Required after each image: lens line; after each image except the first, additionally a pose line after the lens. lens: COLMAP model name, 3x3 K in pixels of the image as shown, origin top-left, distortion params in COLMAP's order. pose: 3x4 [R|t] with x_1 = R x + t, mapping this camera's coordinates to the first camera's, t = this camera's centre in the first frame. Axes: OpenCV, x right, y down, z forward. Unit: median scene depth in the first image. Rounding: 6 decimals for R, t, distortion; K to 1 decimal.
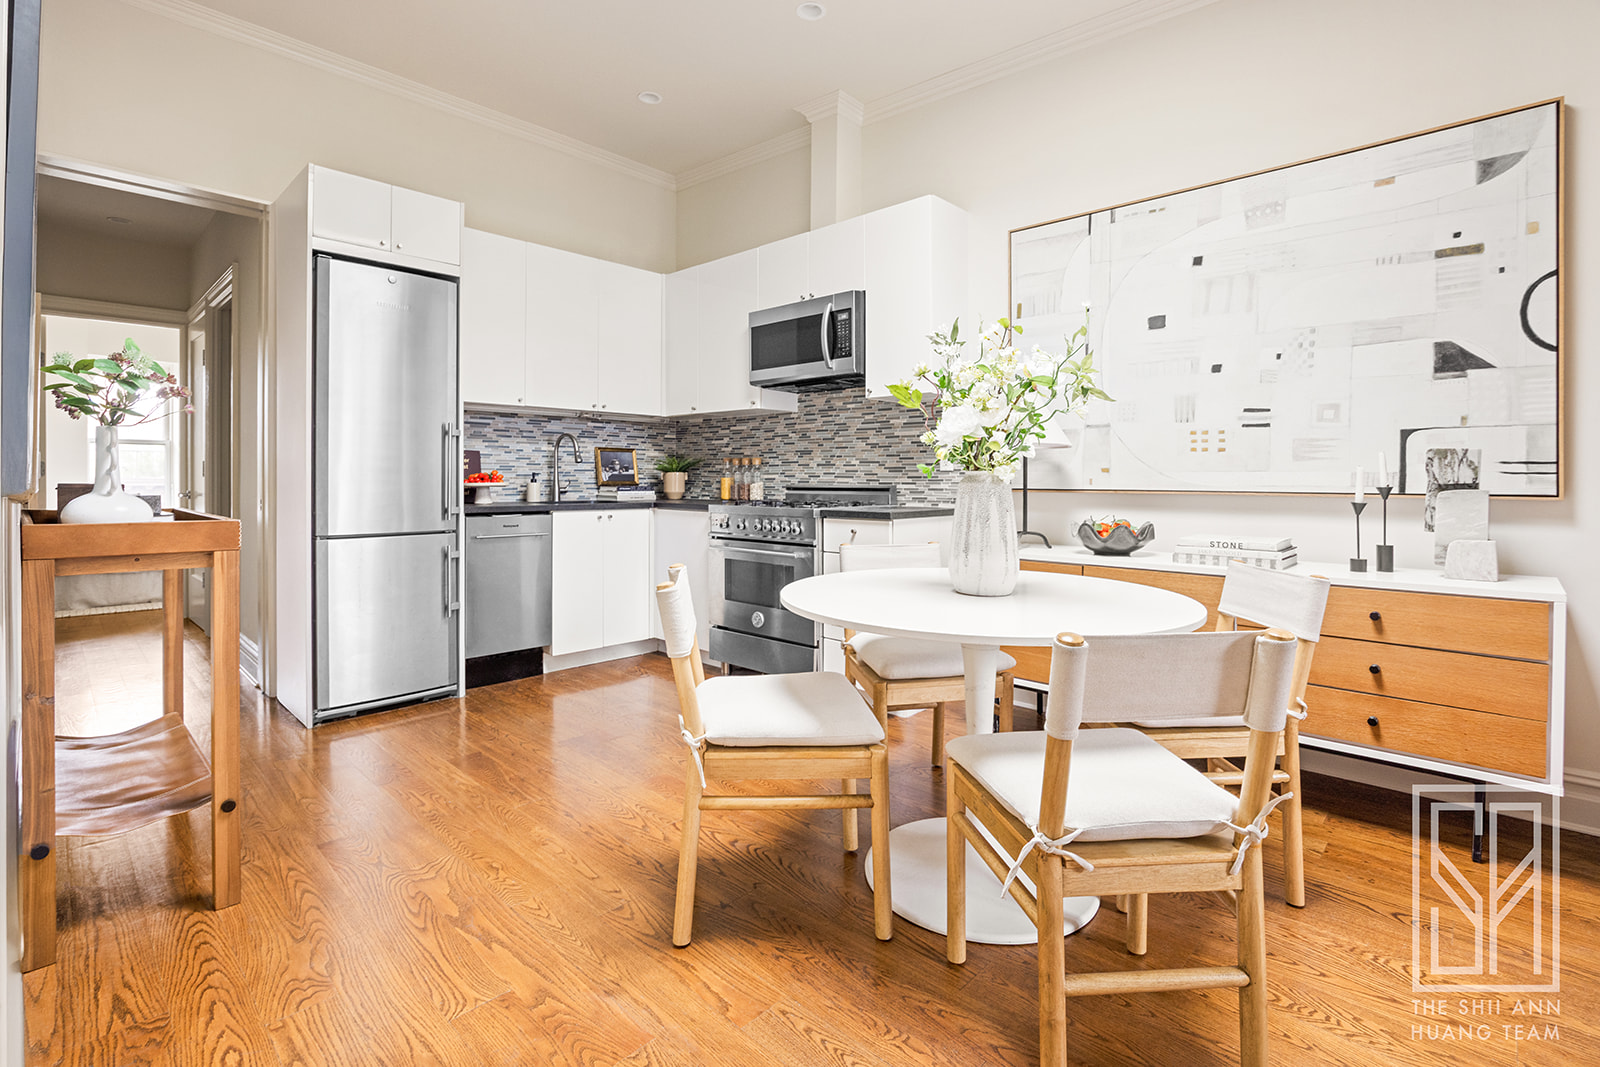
lens RADIAL K [[747.3, 0, 803.0], [0, 747.3, 476.8], [0, 0, 1]] dist [-0.010996, 0.000475]
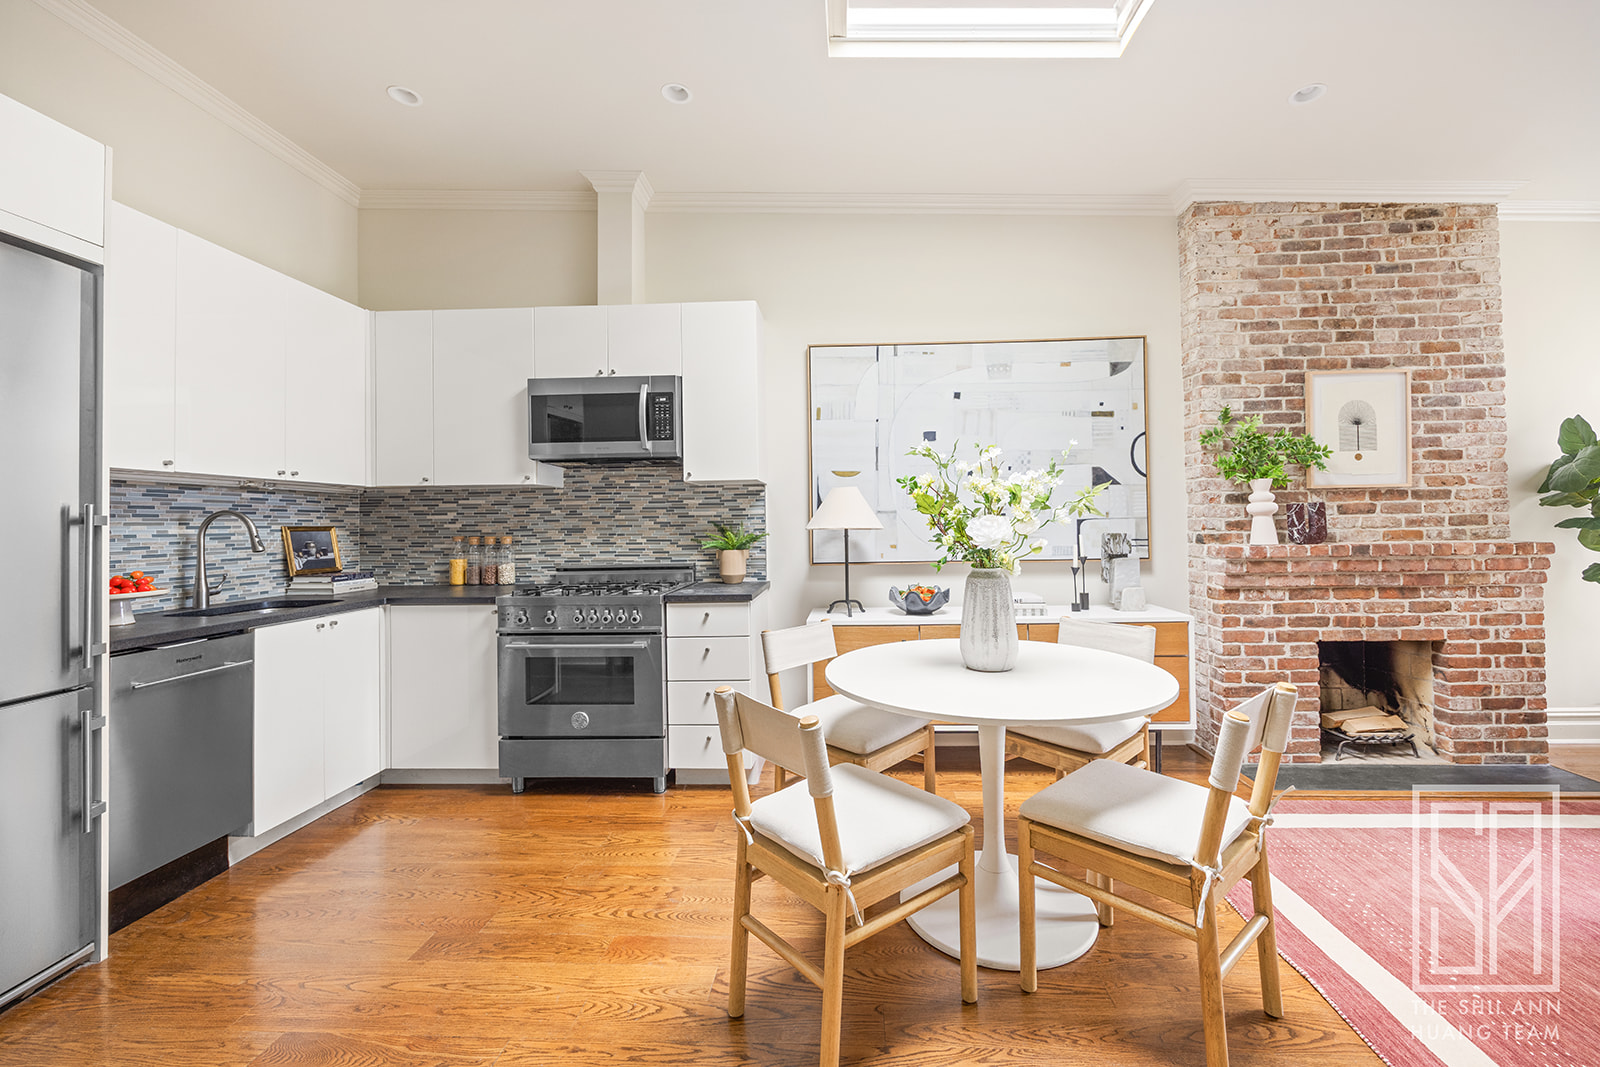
lens RADIAL K [[625.2, 0, 829.7], [0, 625.2, 512.3], [0, 0, 1]] dist [-0.003869, 0.000009]
pose [[0.754683, -0.002699, 0.656084, -0.341785], [0.017391, 0.999722, -0.015892, -0.046443], [-0.655859, 0.023403, 0.754521, 0.227712]]
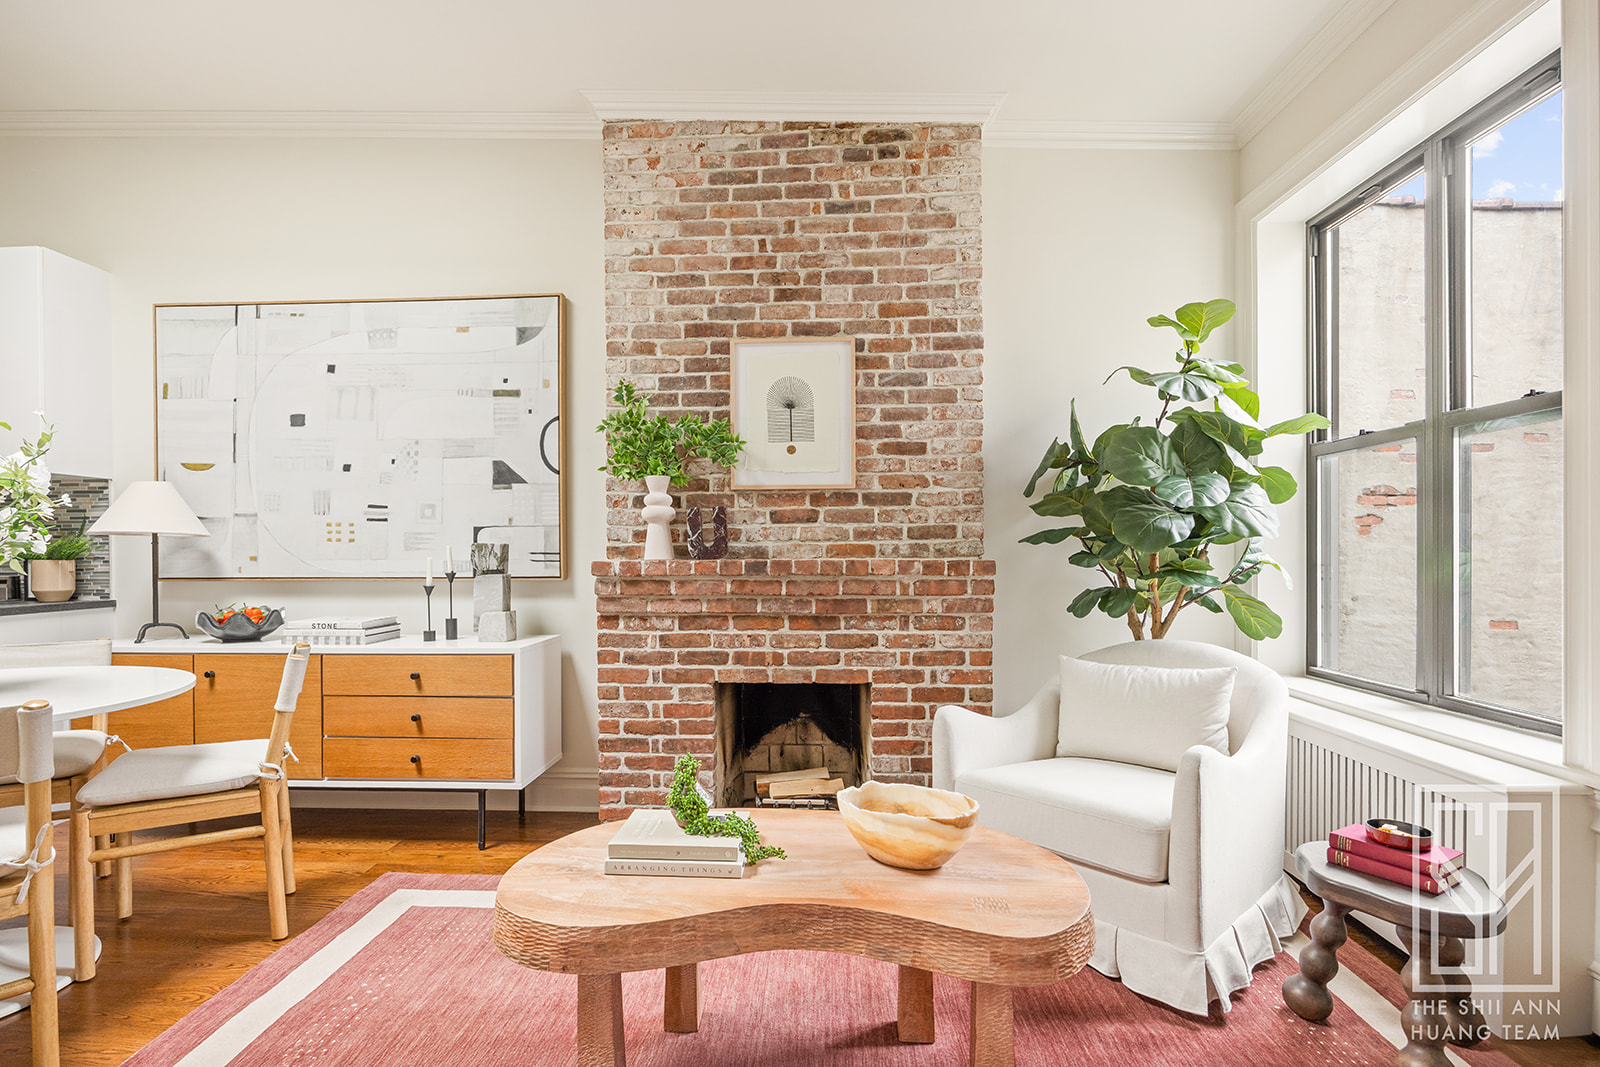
lens RADIAL K [[790.3, 0, 776.4], [0, 790.3, 558.2], [0, 0, 1]] dist [-0.013821, 0.001055]
pose [[0.760795, -0.010846, 0.648901, 0.223782], [0.005336, 0.999931, 0.010458, -0.014894], [-0.648970, -0.004494, 0.760801, -0.256745]]
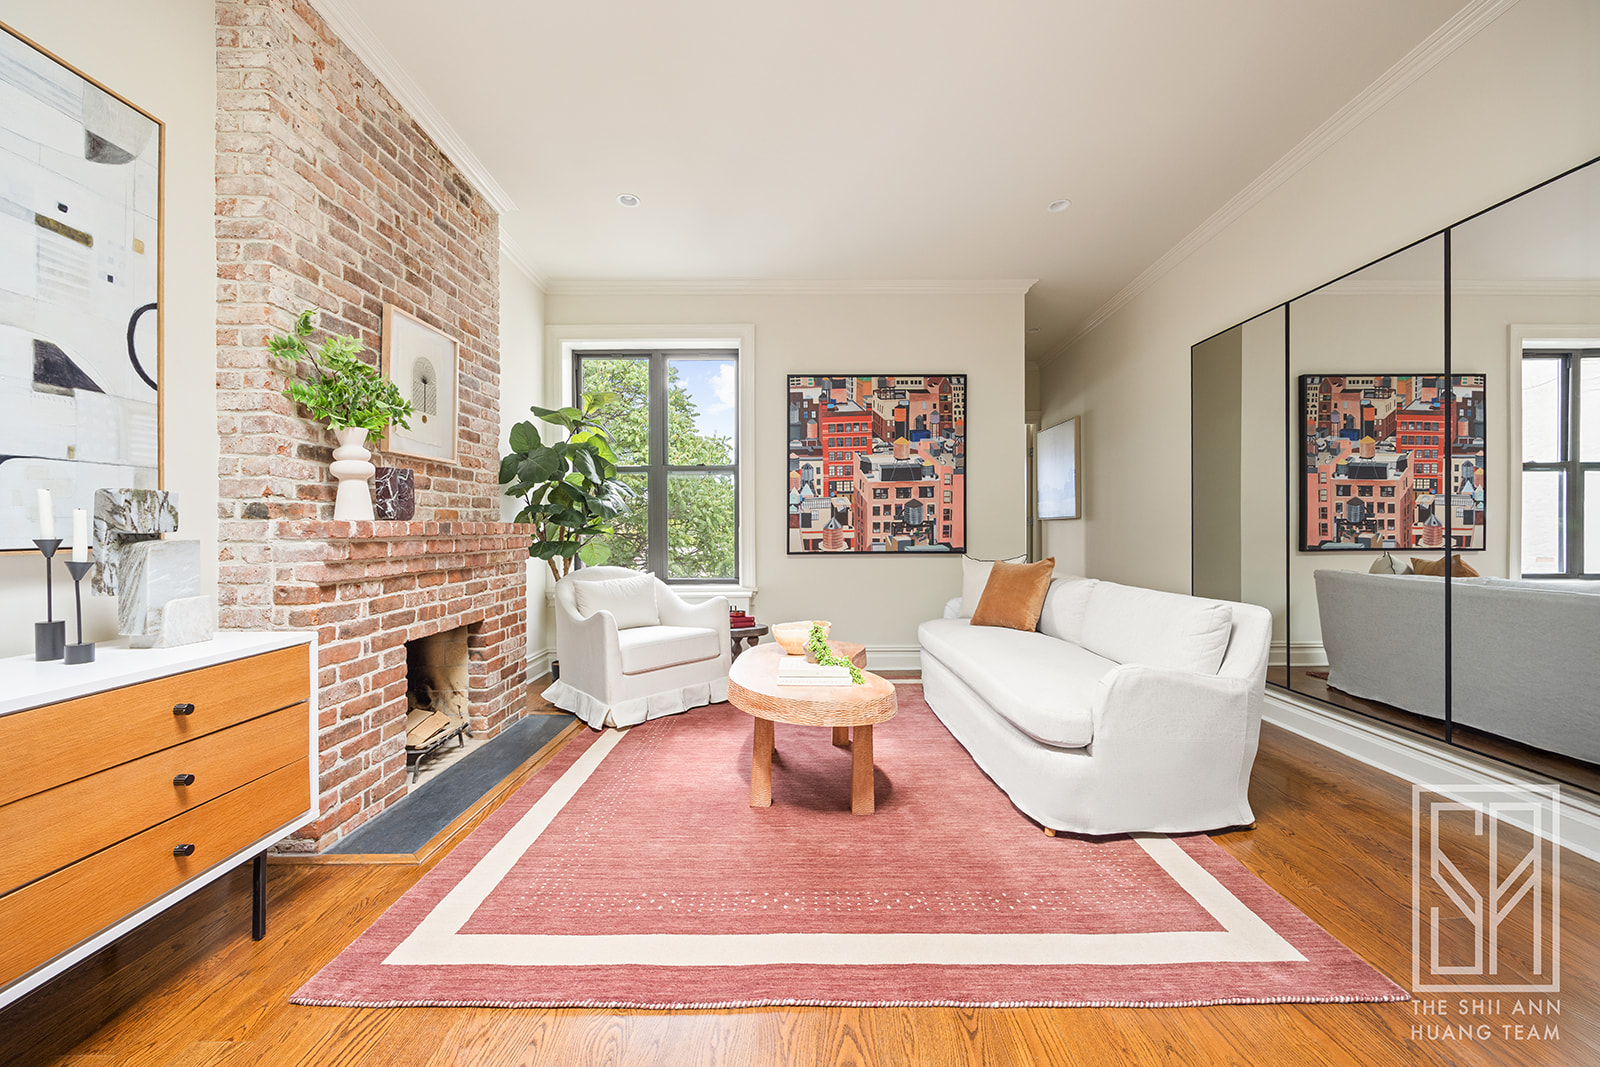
lens RADIAL K [[628.0, 0, 803.8], [0, 628.0, 529.6], [0, 0, 1]] dist [-0.001368, 0.000097]
pose [[-0.690570, -0.001675, 0.723264, -0.074487], [0.002969, 0.999982, 0.005151, 0.002504], [-0.723260, 0.005704, -0.690553, 0.597735]]
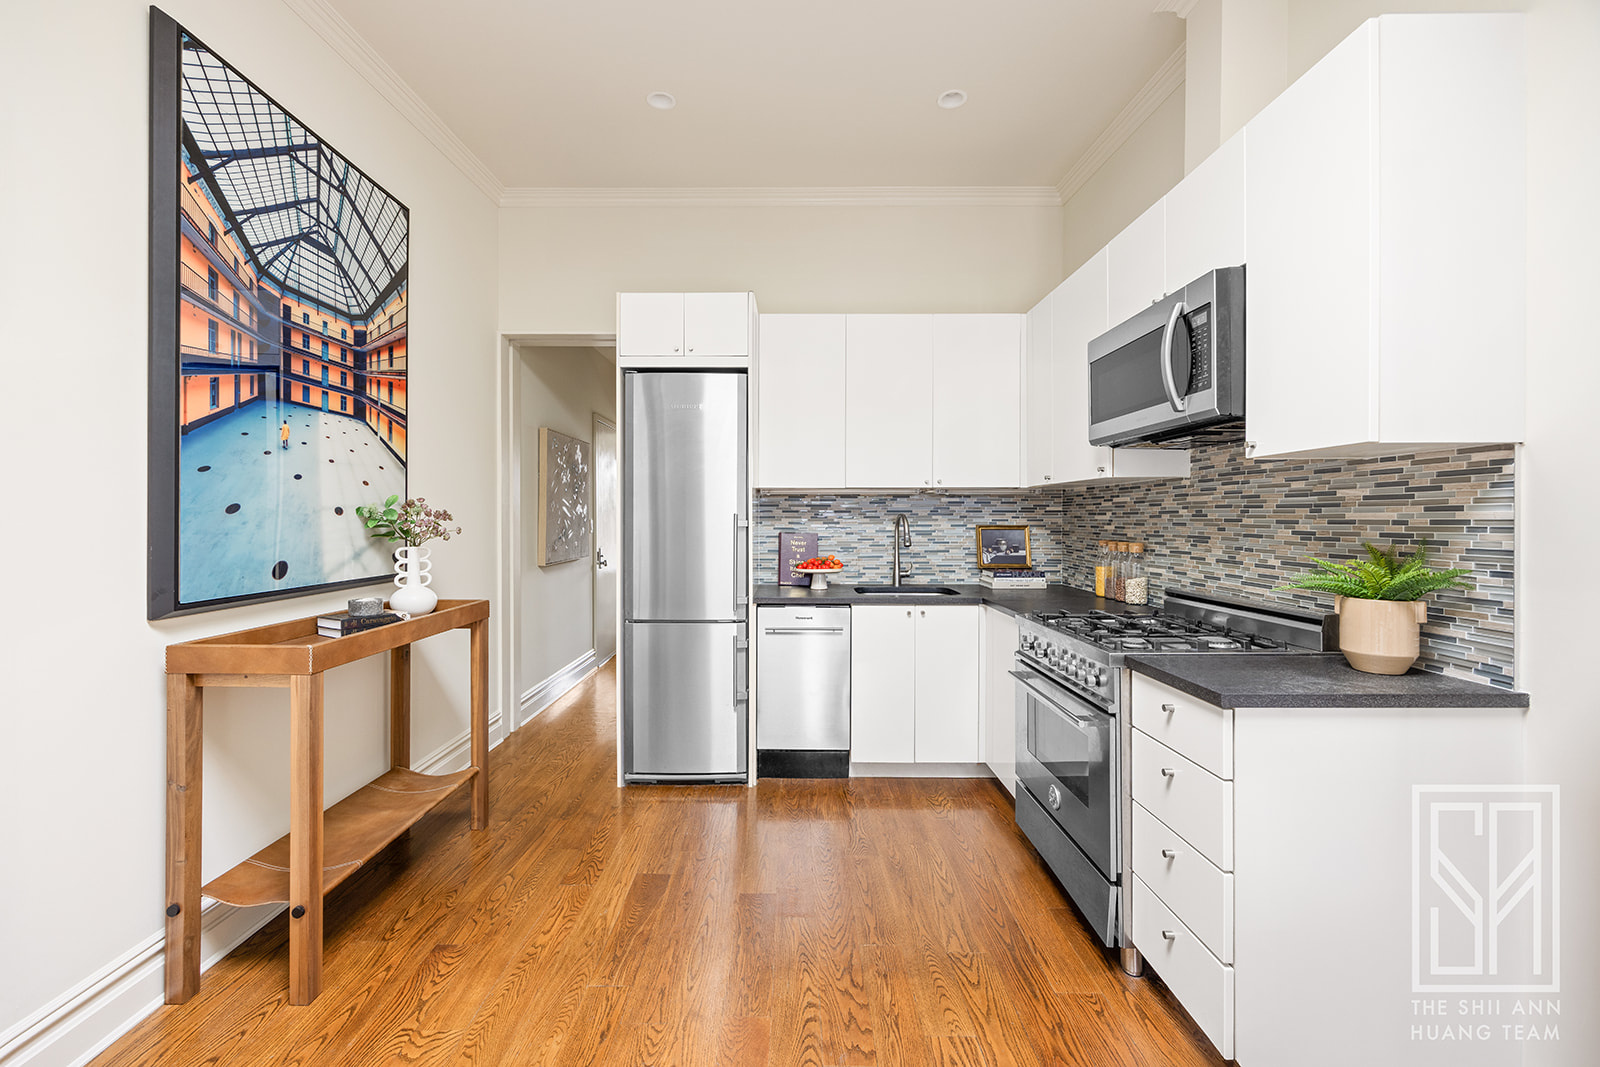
lens RADIAL K [[652.2, 0, 782.7], [0, 652.2, 525.3], [0, 0, 1]] dist [0.000834, 0.000317]
pose [[0.681839, 0.002967, -0.731496, 0.211543], [0.003595, 0.999966, 0.007406, -0.062483], [0.731493, -0.007679, 0.681806, 0.434502]]
